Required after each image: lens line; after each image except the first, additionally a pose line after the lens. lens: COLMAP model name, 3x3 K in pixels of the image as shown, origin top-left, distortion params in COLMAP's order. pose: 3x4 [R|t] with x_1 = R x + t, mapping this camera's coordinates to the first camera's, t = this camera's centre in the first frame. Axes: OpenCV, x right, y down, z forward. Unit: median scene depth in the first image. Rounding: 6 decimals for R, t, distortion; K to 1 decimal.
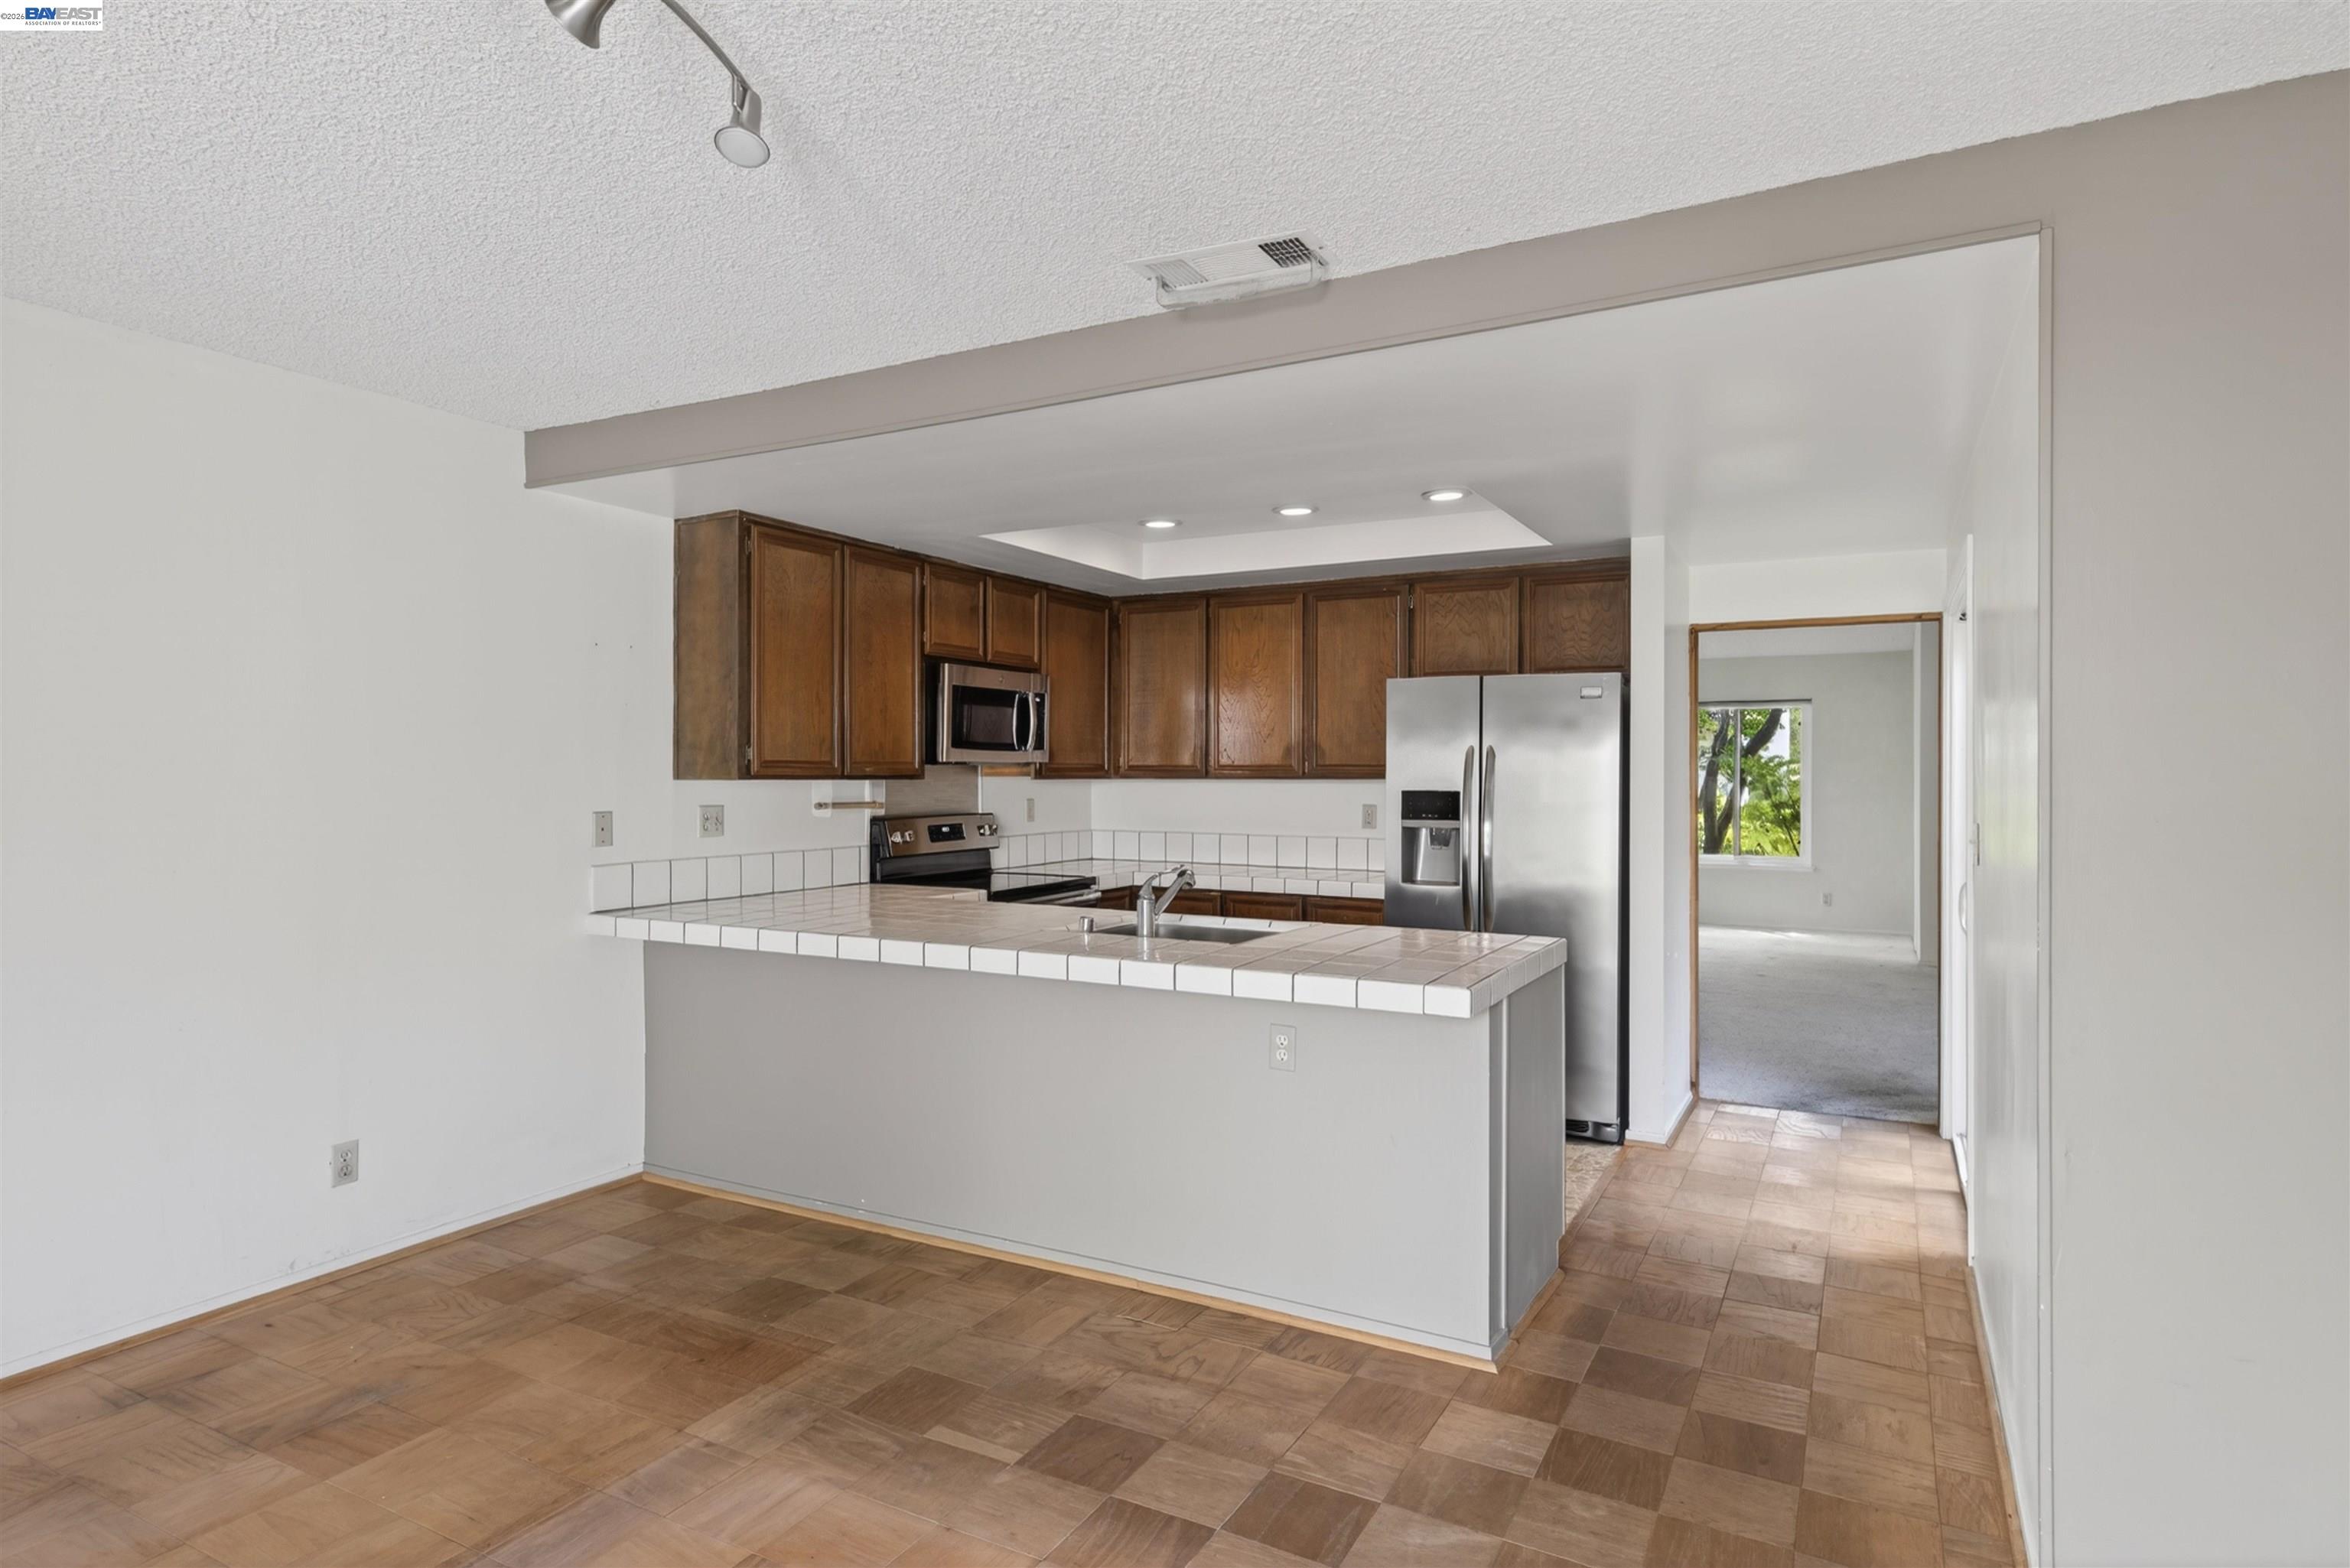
lens RADIAL K [[1128.6, 0, 1175.1], [0, 1128.6, 768.8], [0, 0, 1]] dist [0.003769, 0.000205]
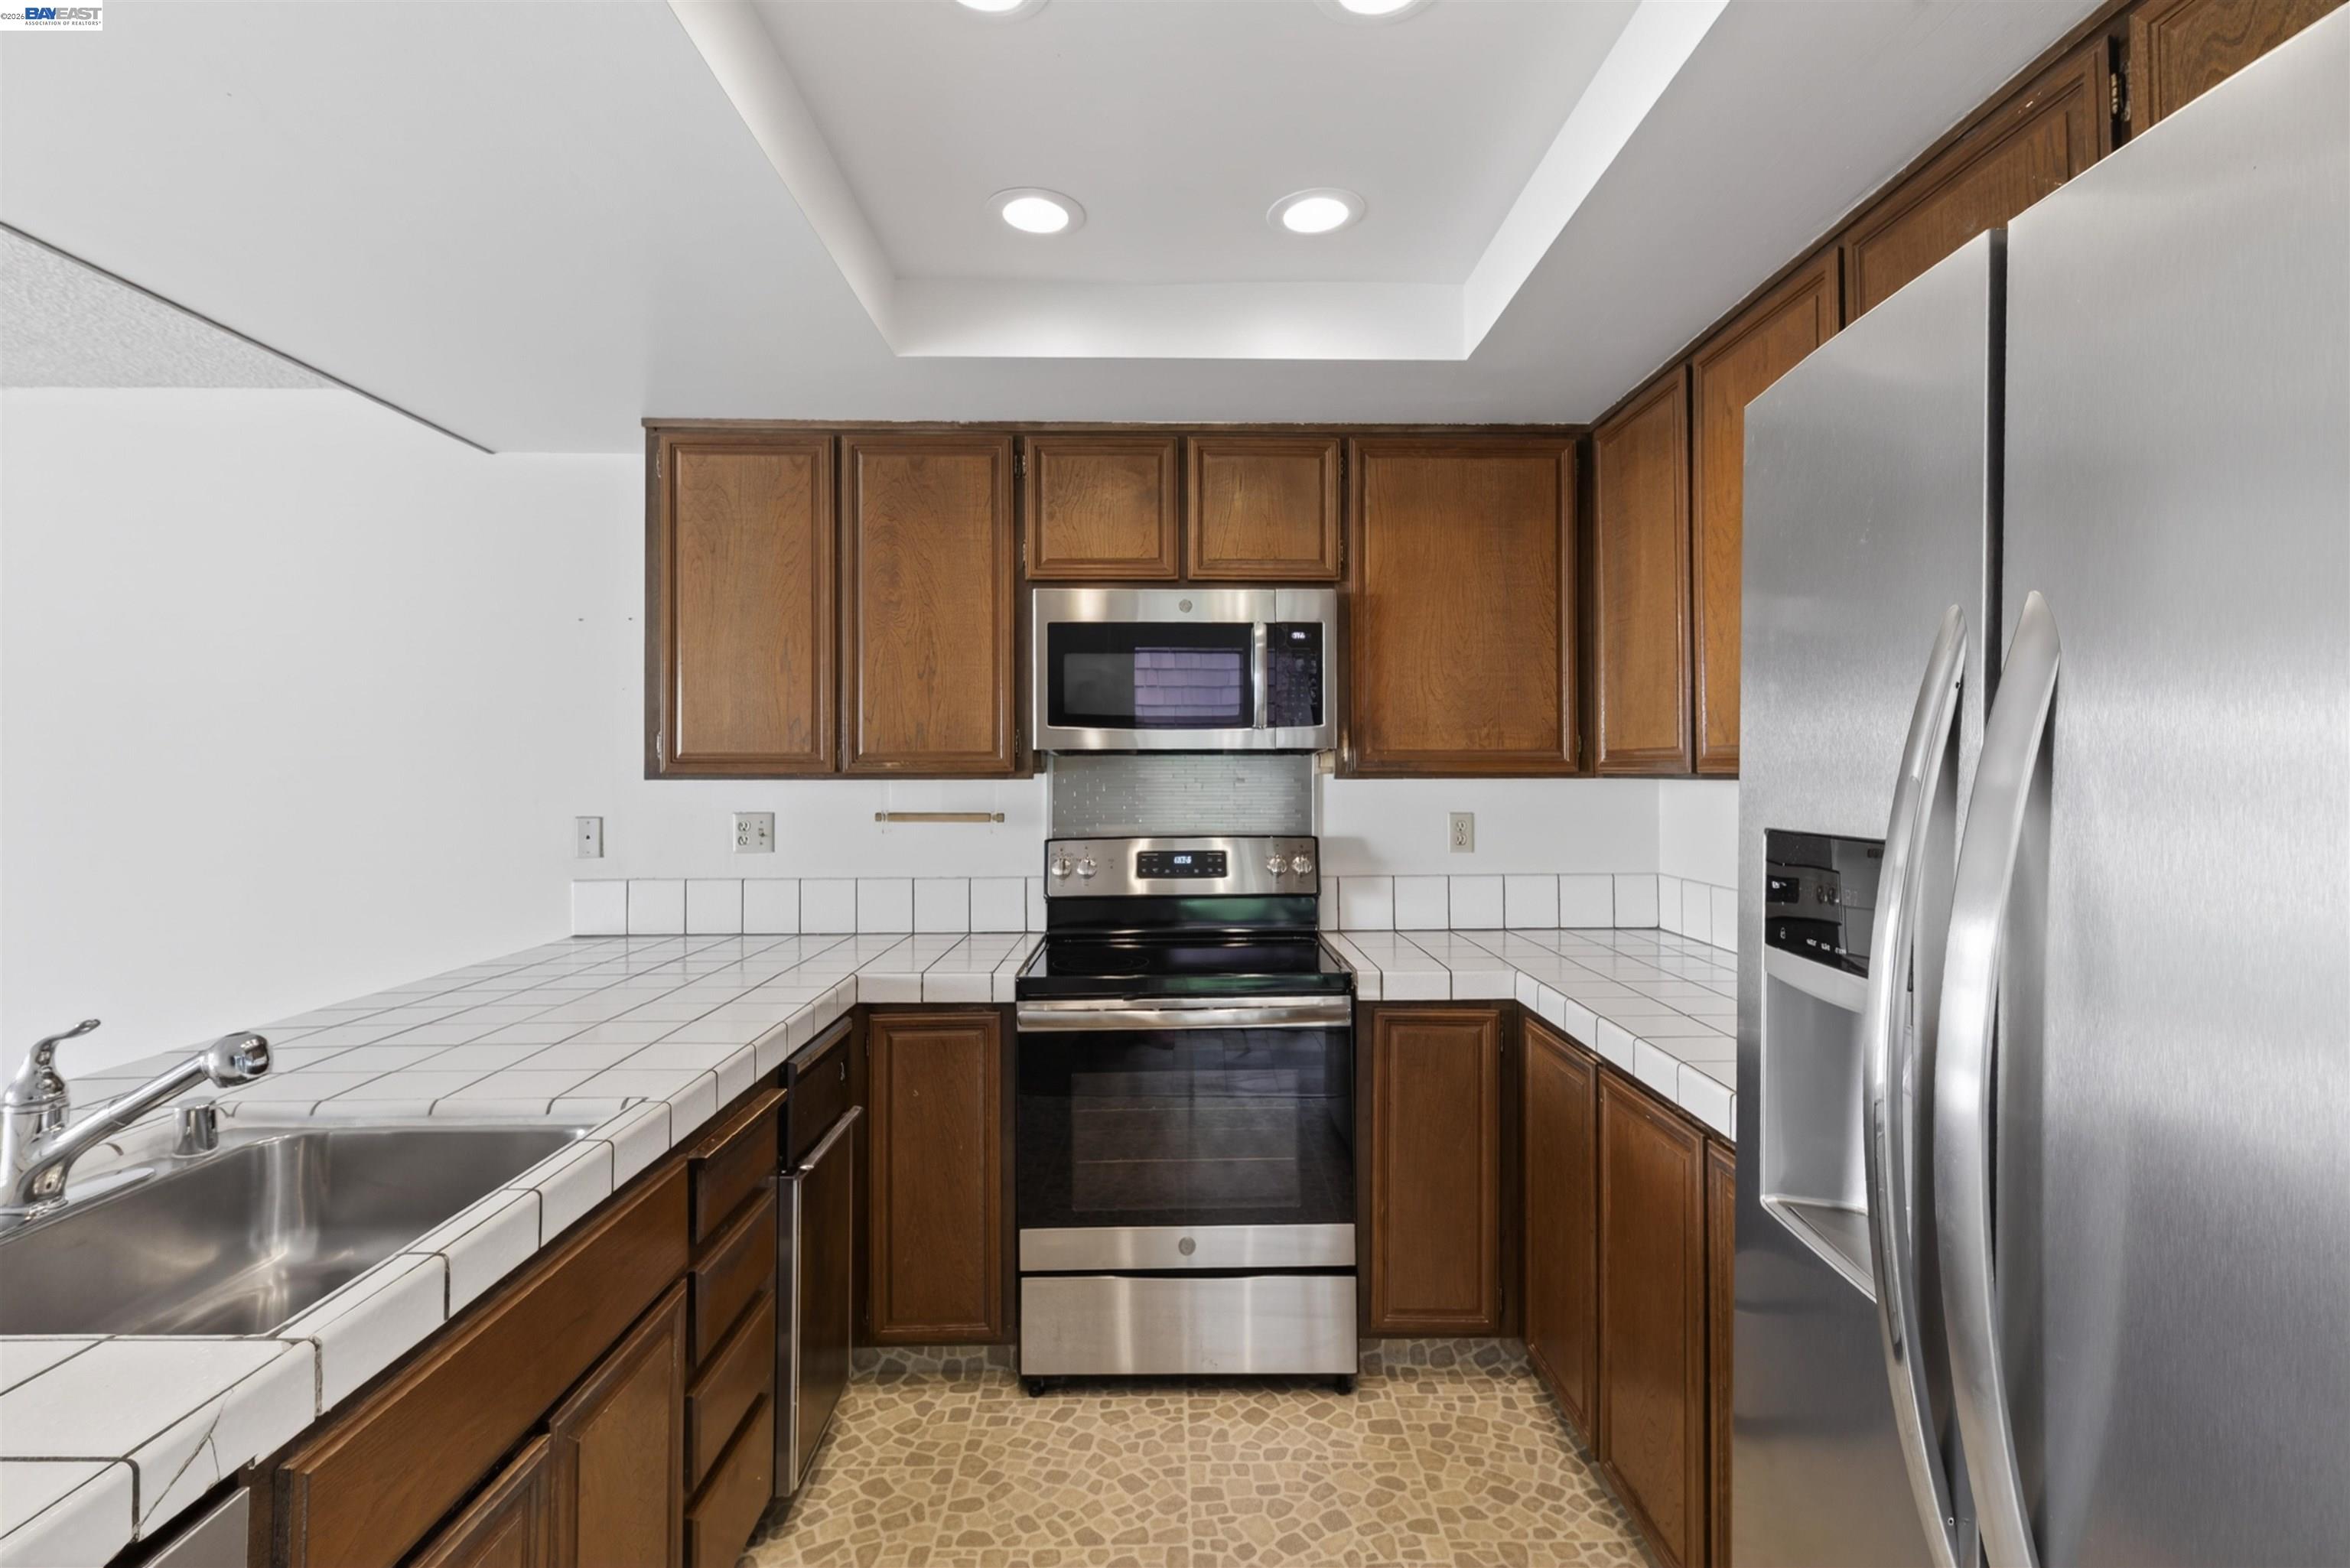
lens RADIAL K [[1084.5, 0, 1183.3], [0, 1084.5, 752.2], [0, 0, 1]] dist [0.005219, 0.000307]
pose [[0.547284, -0.019601, -0.836717, 0.331545], [0.006179, 0.999793, -0.019379, 0.006790], [0.836924, 0.005436, 0.547292, 0.742260]]
